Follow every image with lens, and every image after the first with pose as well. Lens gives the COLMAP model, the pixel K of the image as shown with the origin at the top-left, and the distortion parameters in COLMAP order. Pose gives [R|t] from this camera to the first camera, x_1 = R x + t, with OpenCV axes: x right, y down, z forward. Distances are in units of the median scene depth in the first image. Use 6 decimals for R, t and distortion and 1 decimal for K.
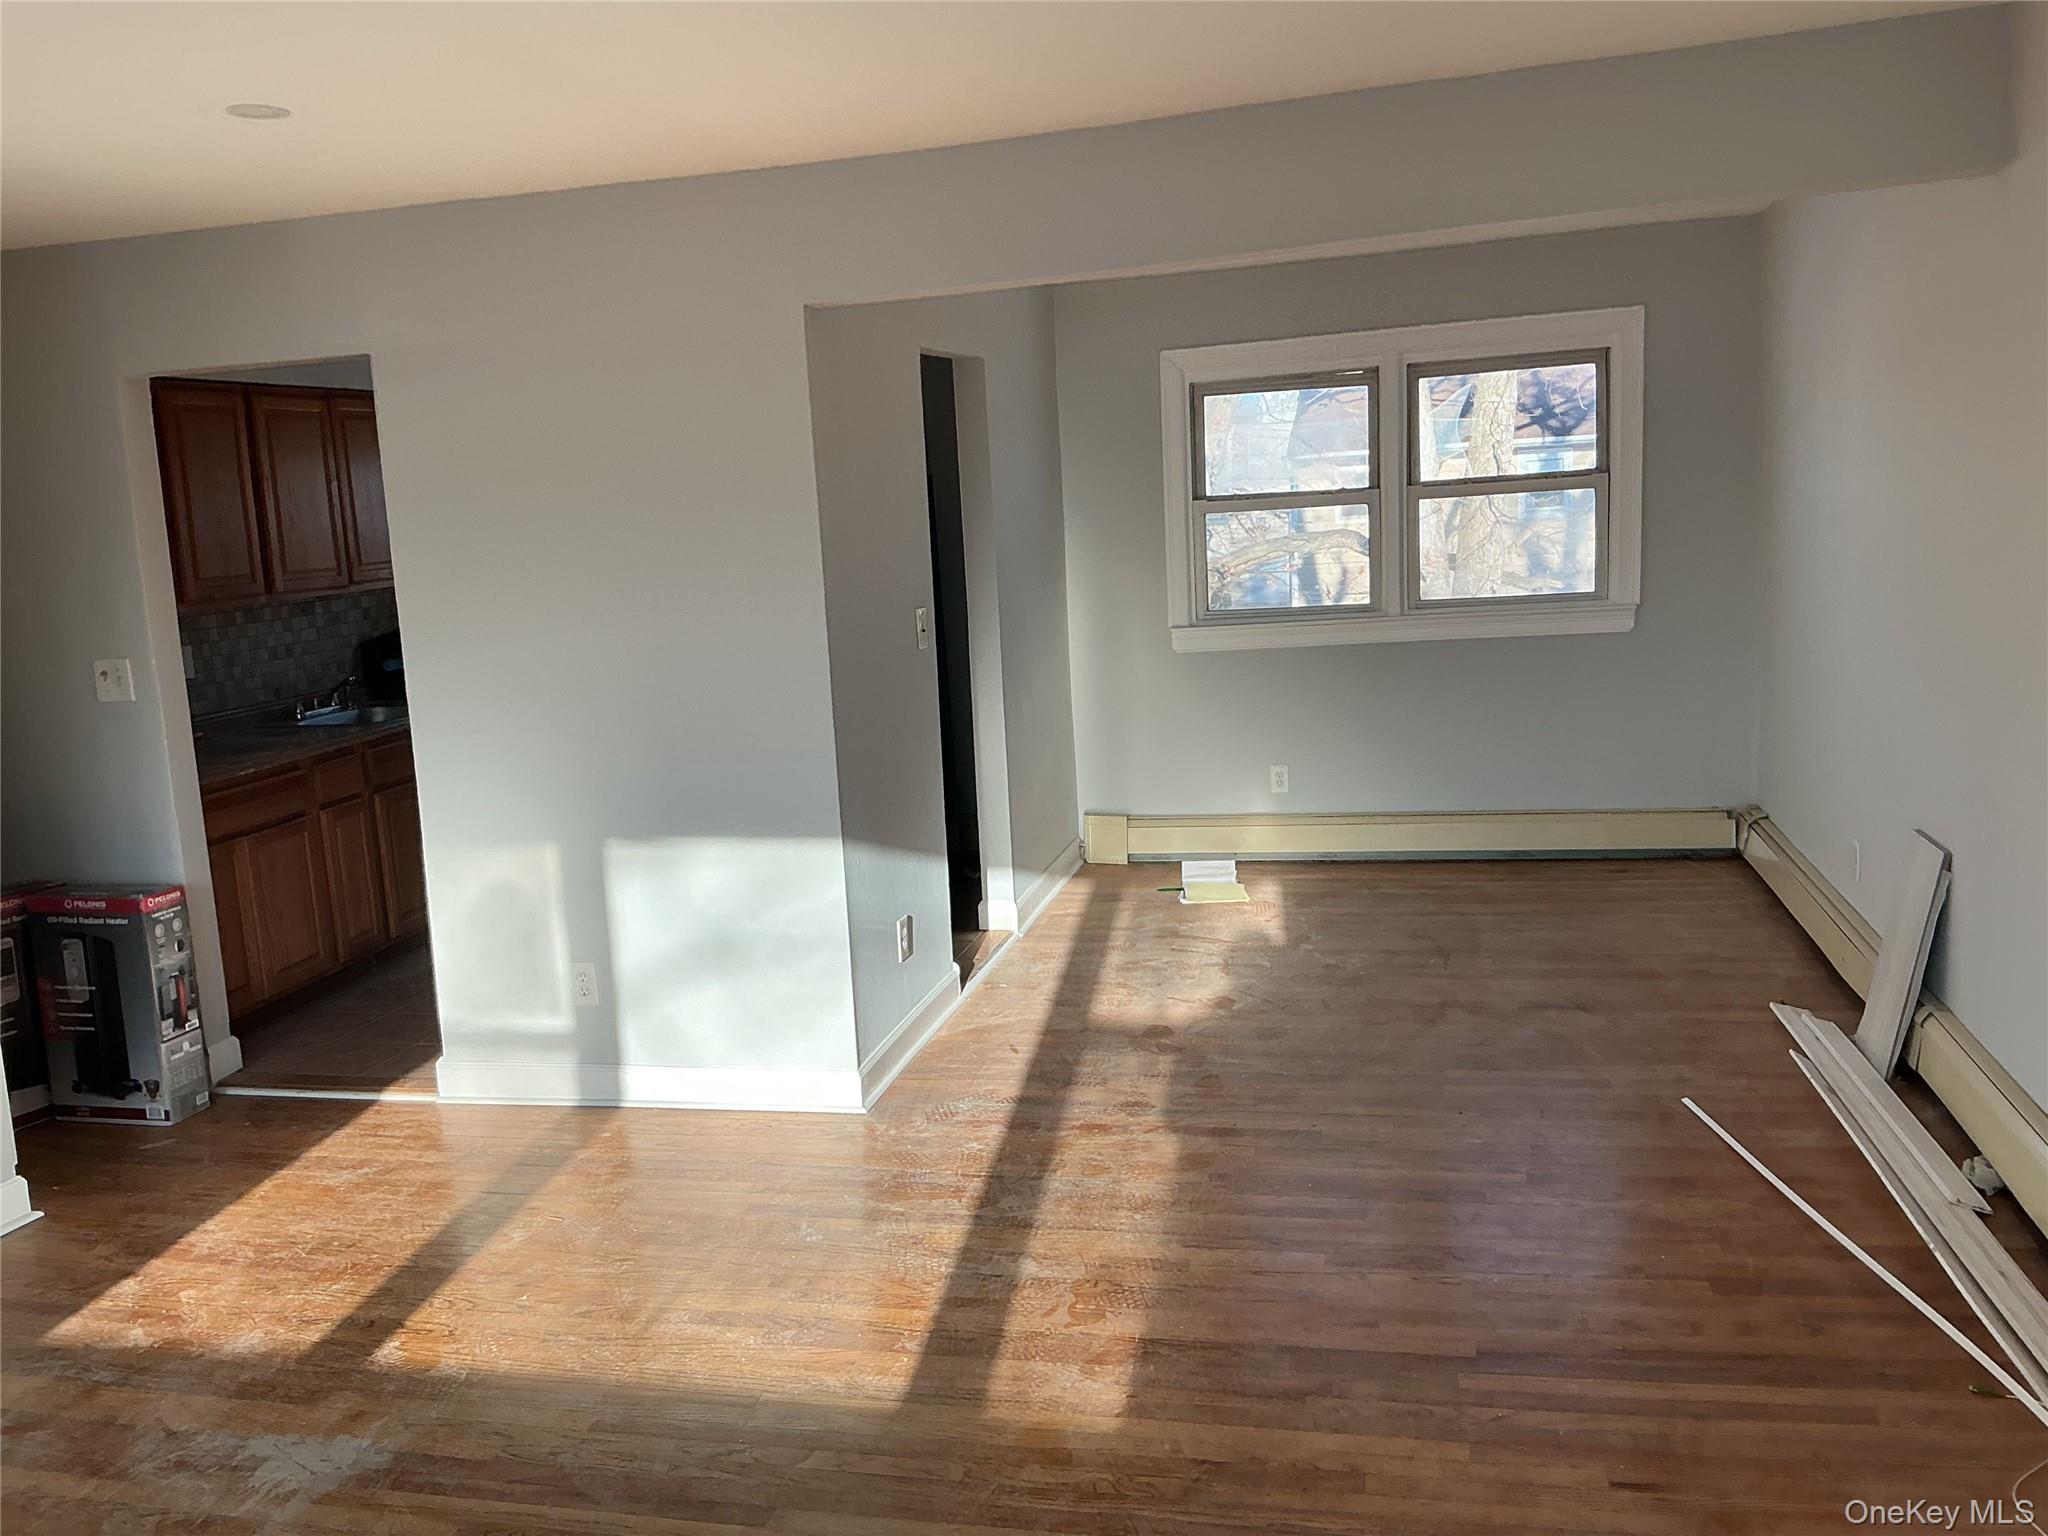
lens RADIAL K [[1719.8, 0, 1040.2], [0, 1719.8, 771.5], [0, 0, 1]] dist [0.059427, -0.089464]
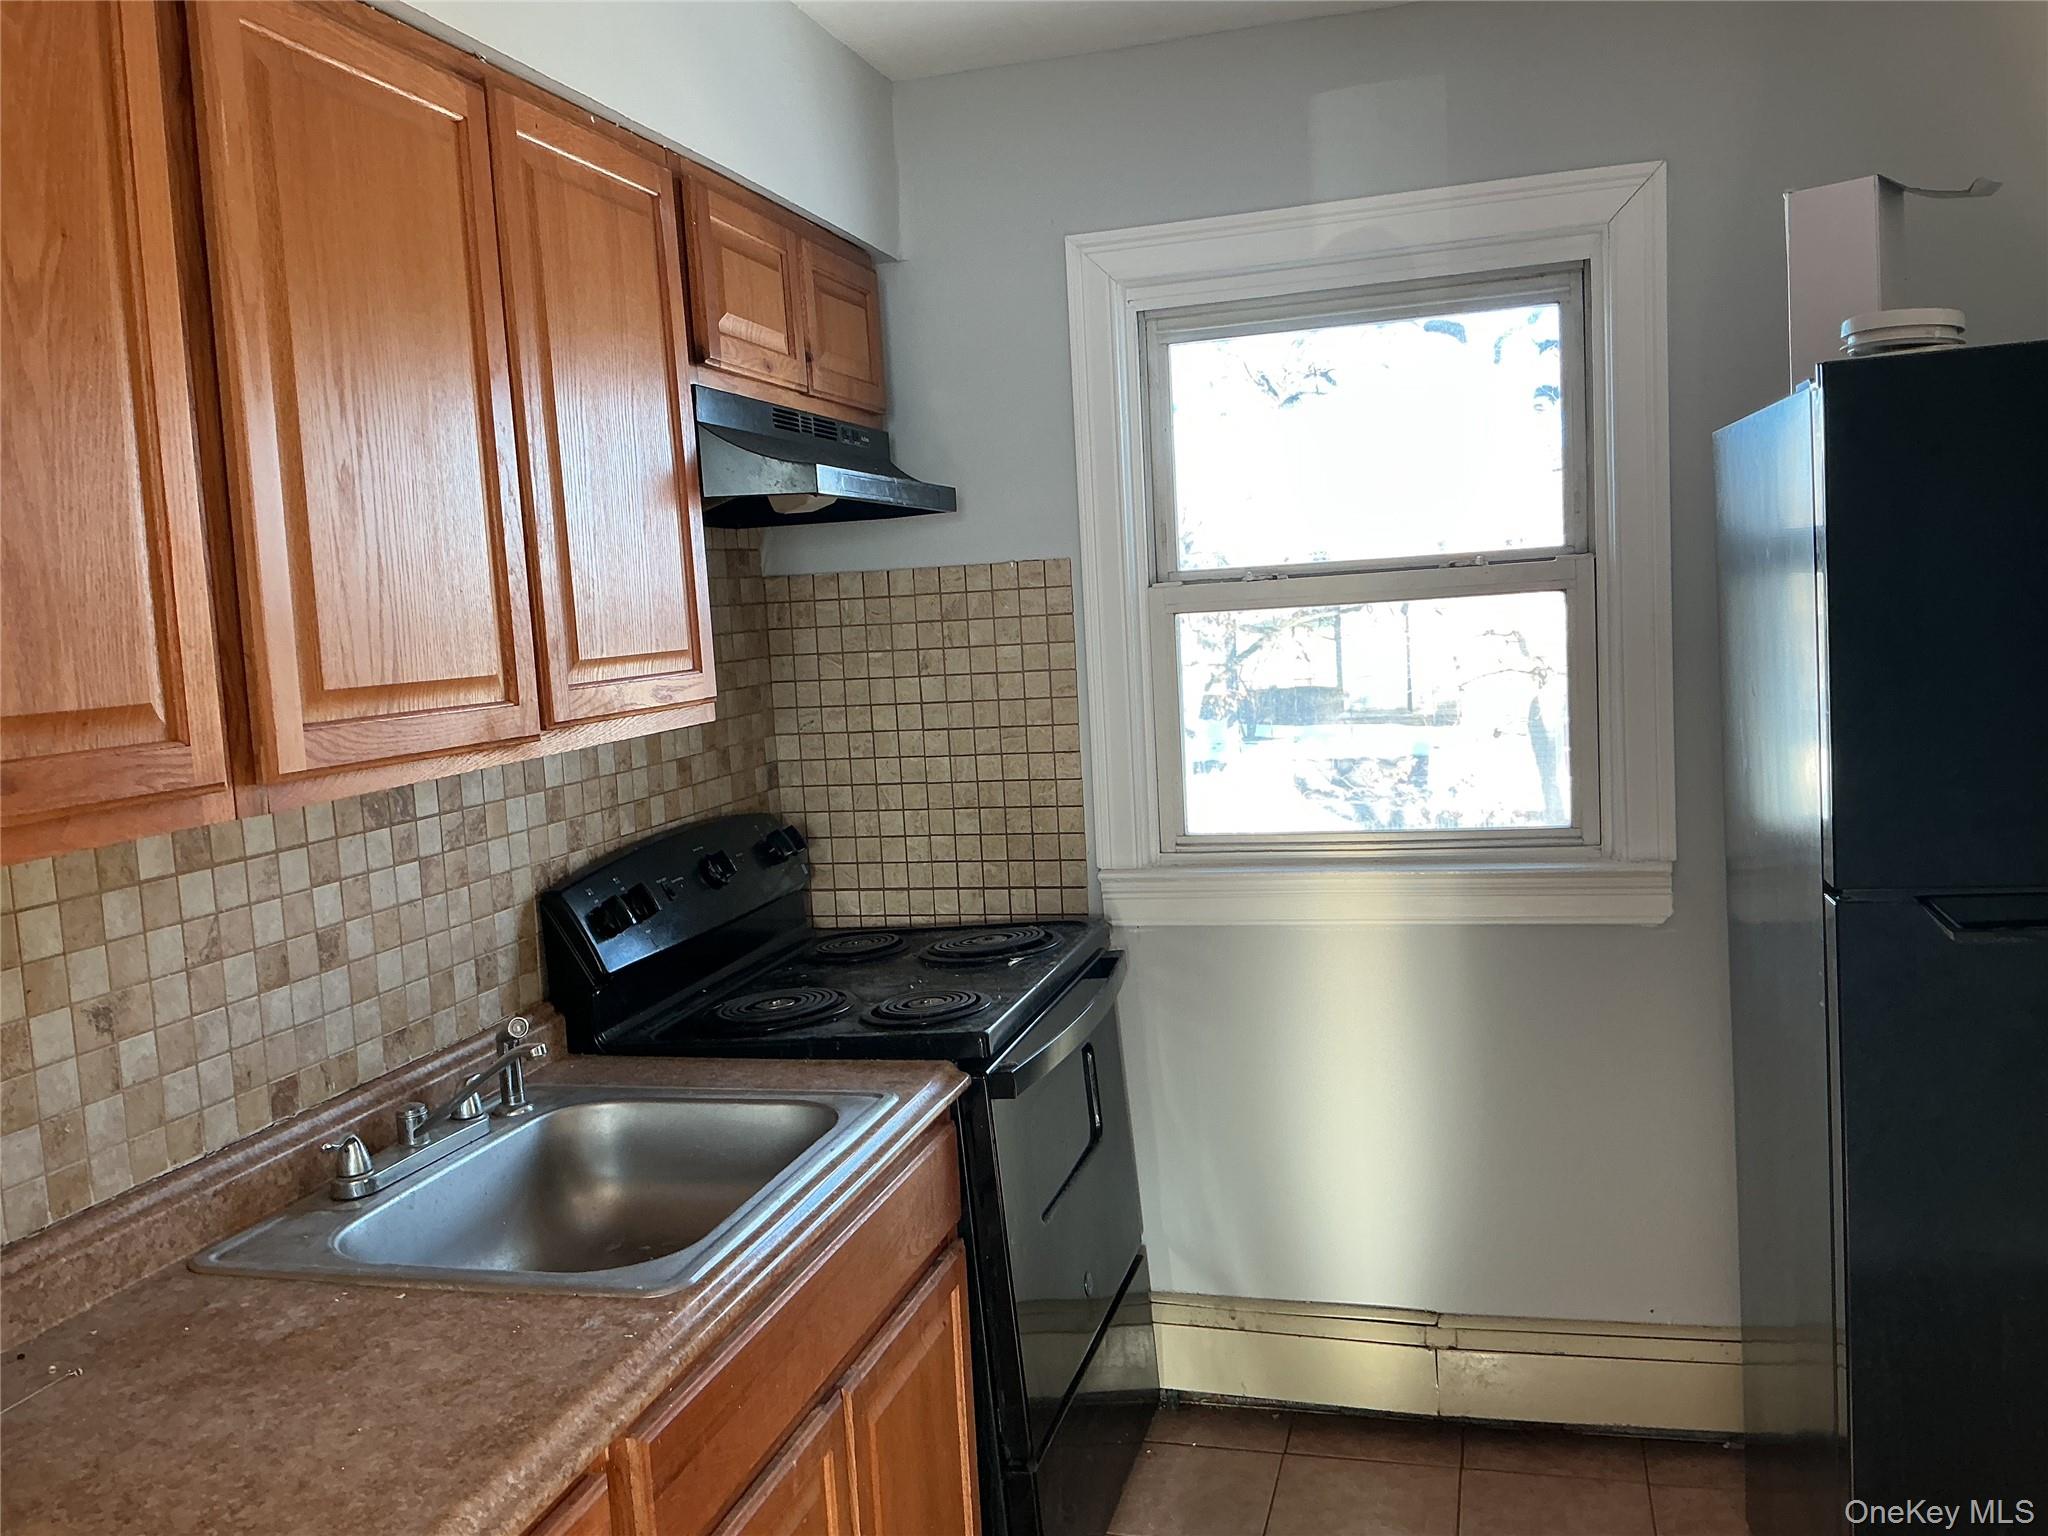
lens RADIAL K [[1719.8, 0, 1041.0], [0, 1719.8, 749.9], [0, 0, 1]] dist [0.059427, -0.089464]
pose [[0.999486, -0.002295, -0.031972, -0.302981], [-0.000033, 0.997361, -0.072608, -0.083205], [0.032054, 0.072571, 0.996848, 0.708207]]
